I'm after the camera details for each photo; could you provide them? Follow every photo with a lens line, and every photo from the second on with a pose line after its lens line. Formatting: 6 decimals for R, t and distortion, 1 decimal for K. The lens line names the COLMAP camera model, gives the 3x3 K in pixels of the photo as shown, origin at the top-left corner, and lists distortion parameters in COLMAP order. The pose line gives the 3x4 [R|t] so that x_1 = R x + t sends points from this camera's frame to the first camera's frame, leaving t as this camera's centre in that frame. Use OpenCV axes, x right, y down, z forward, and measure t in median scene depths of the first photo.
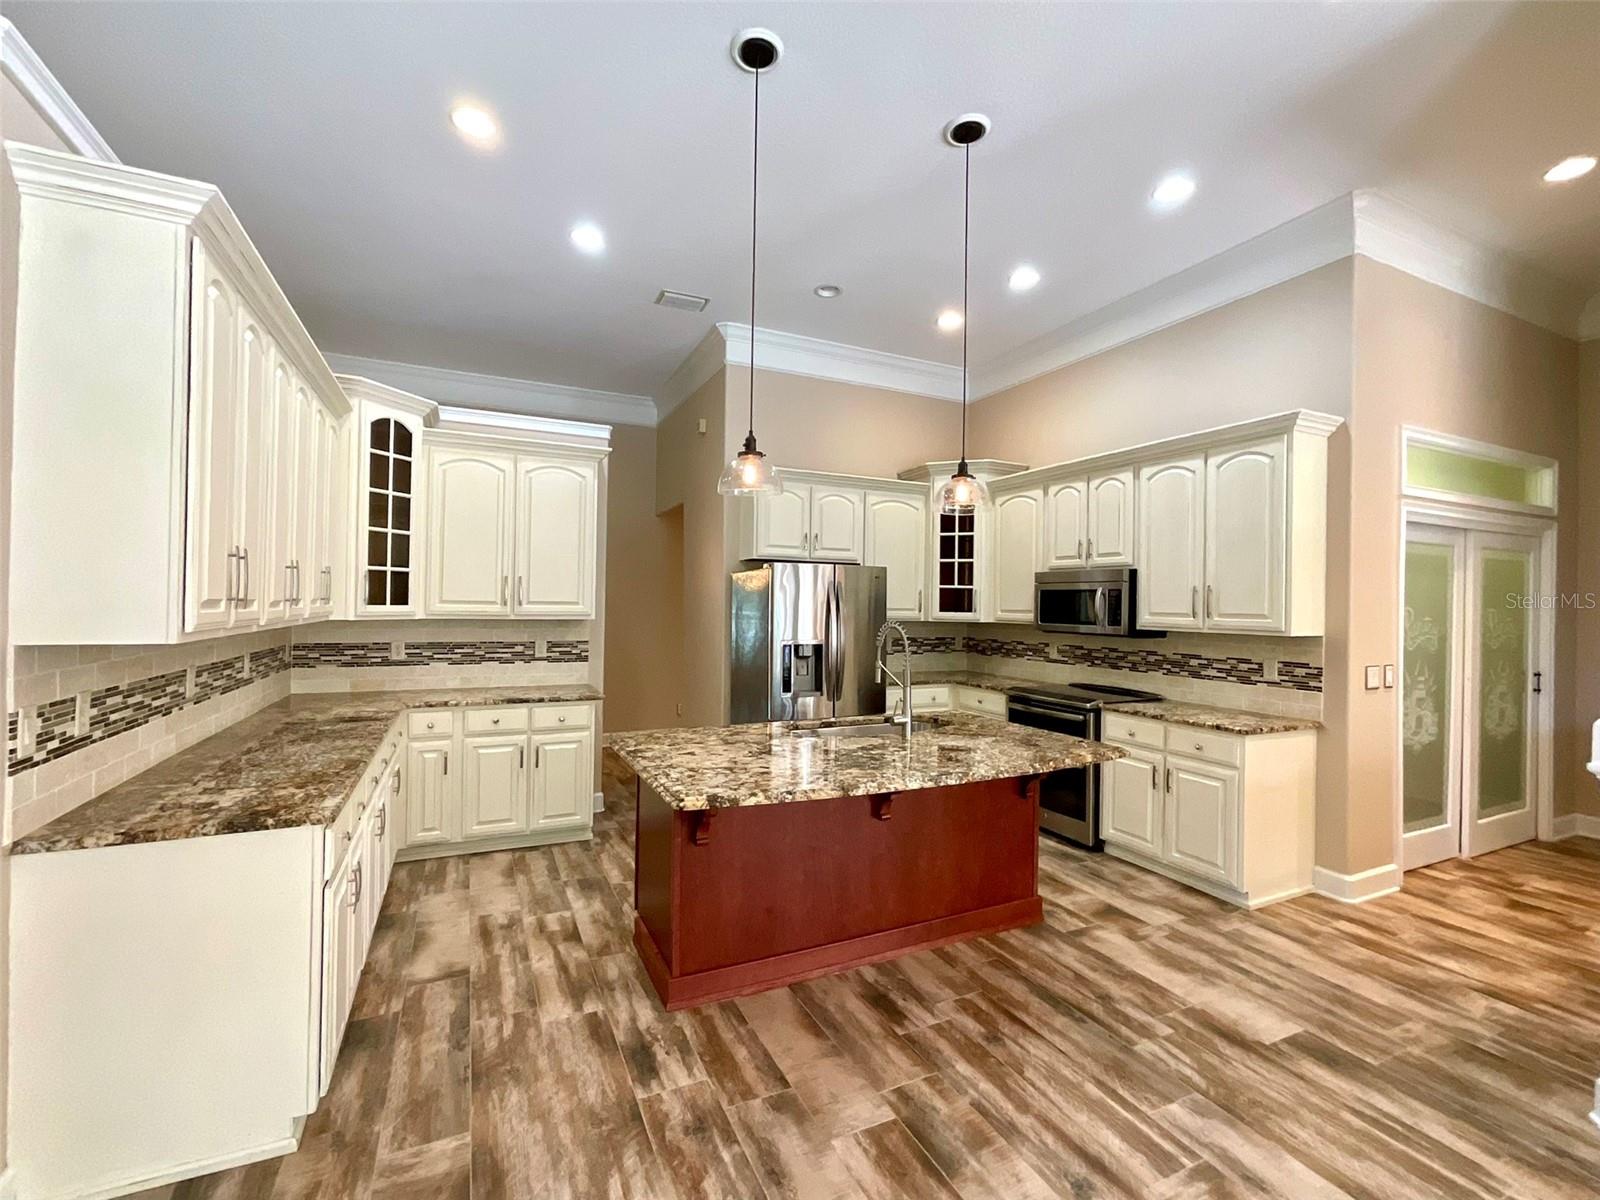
lens RADIAL K [[689.4, 0, 805.8], [0, 689.4, 604.1], [0, 0, 1]] dist [0.002347, -0.000858]
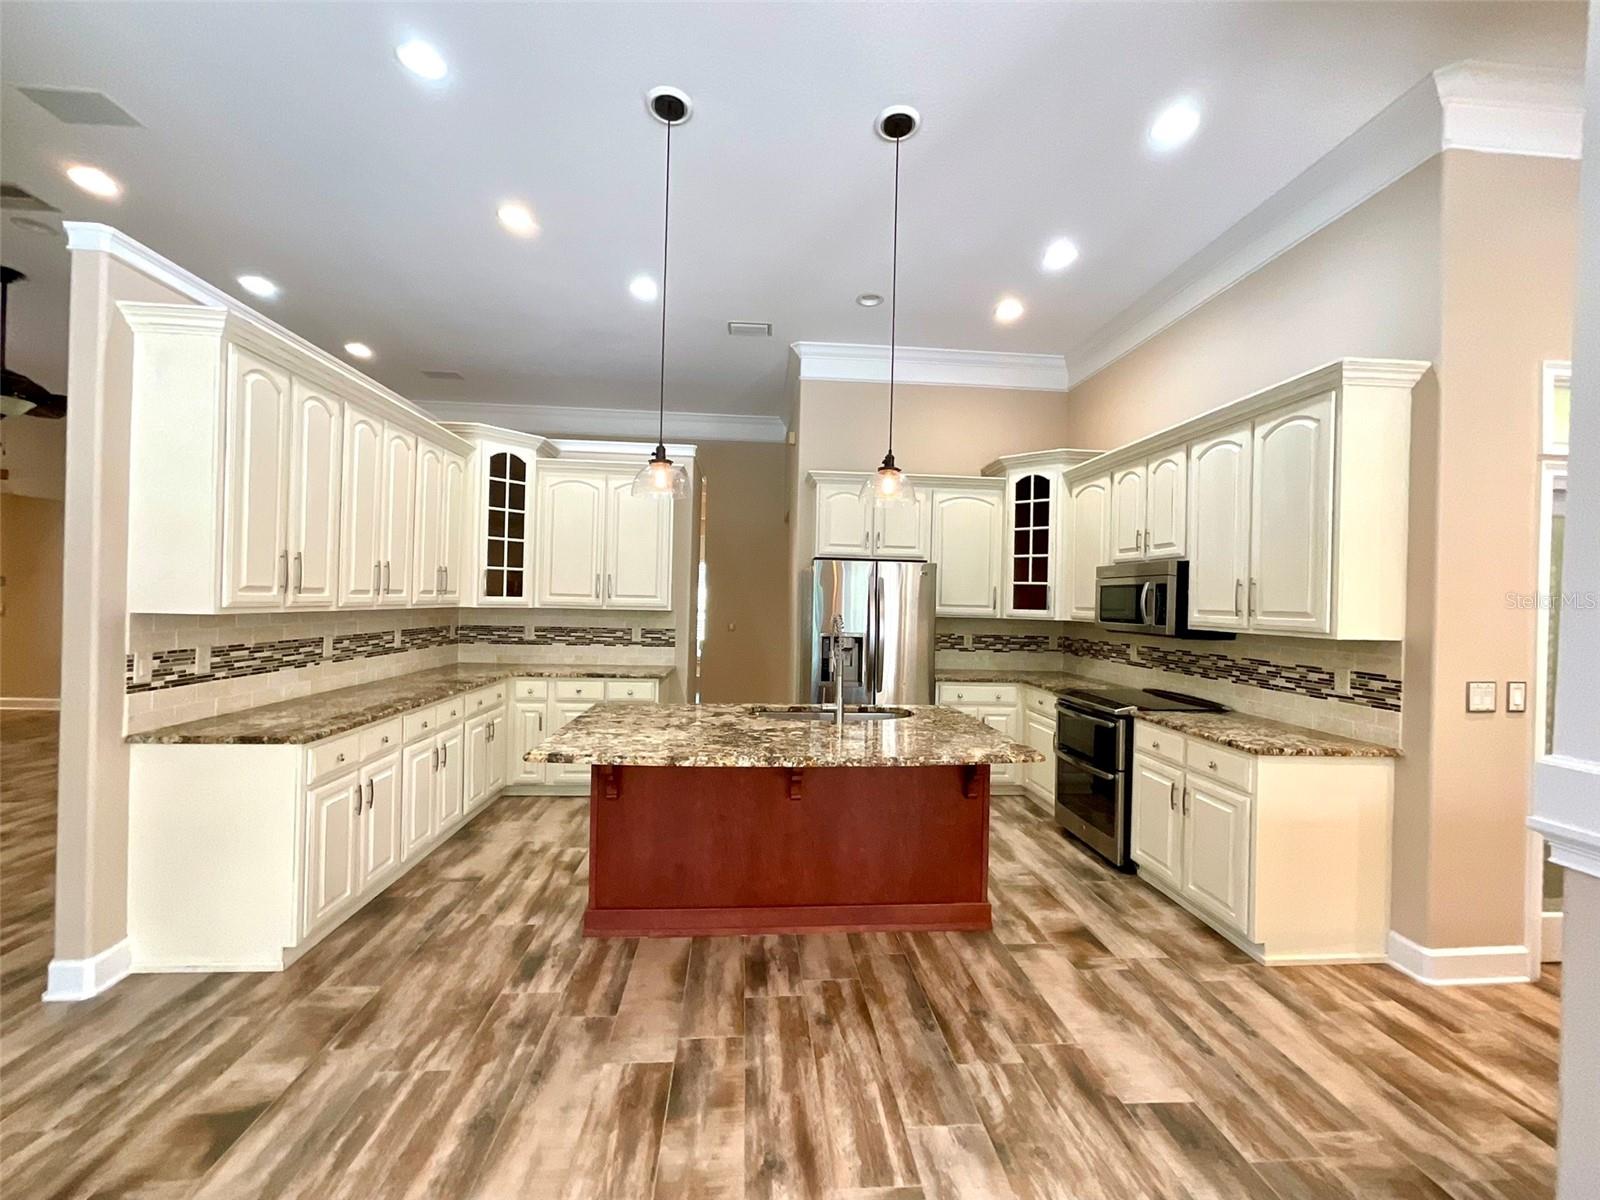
lens RADIAL K [[645.7, 0, 801.9], [0, 645.7, 603.6], [0, 0, 1]] dist [0.003163, -0.002097]
pose [[0.934856, 0.008873, -0.354917, 0.362968], [-0.009490, 0.999955, 0.000003, 0.009846], [0.354901, 0.003365, 0.934898, 0.061608]]
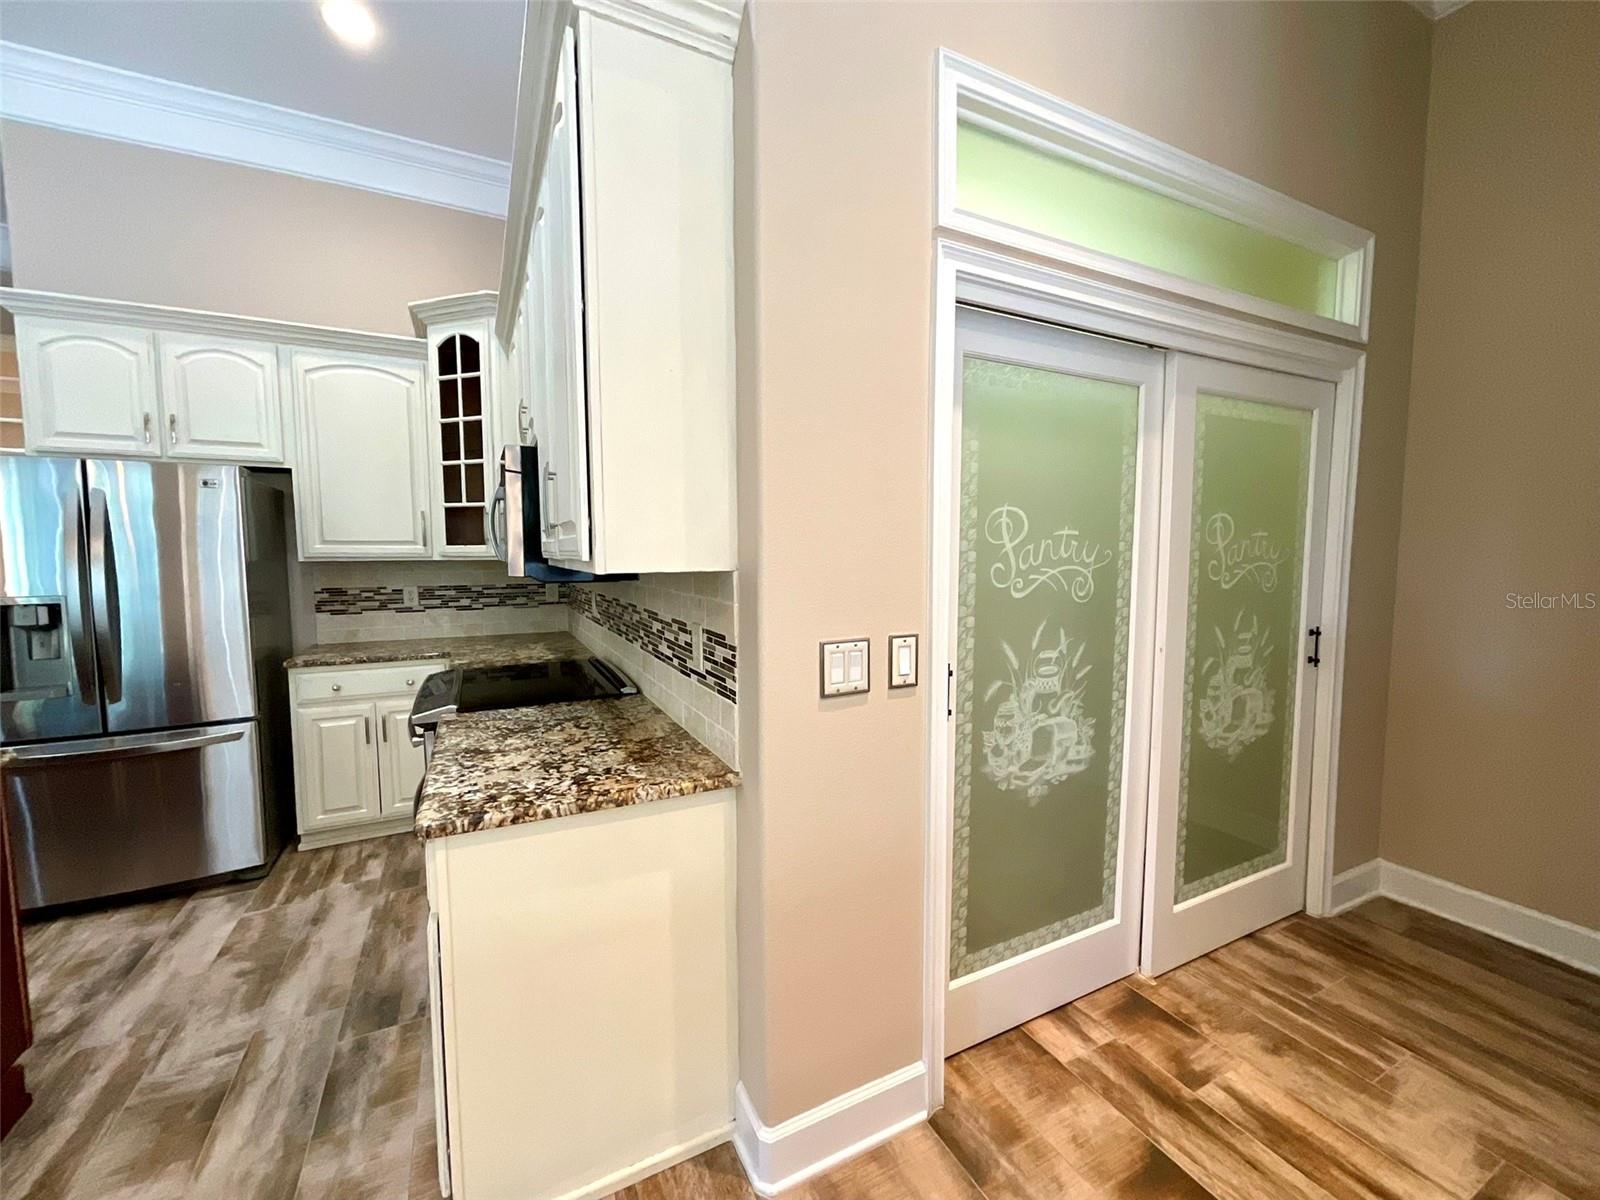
lens RADIAL K [[645.7, 0, 801.7], [0, 645.7, 602.0], [0, 0, 1]] dist [0.003163, -0.002097]
pose [[0.999509, -0.021422, 0.022864, 0.768513], [0.019513, 0.996548, 0.080689, 0.033056], [-0.024514, -0.080203, 0.996477, 0.596483]]
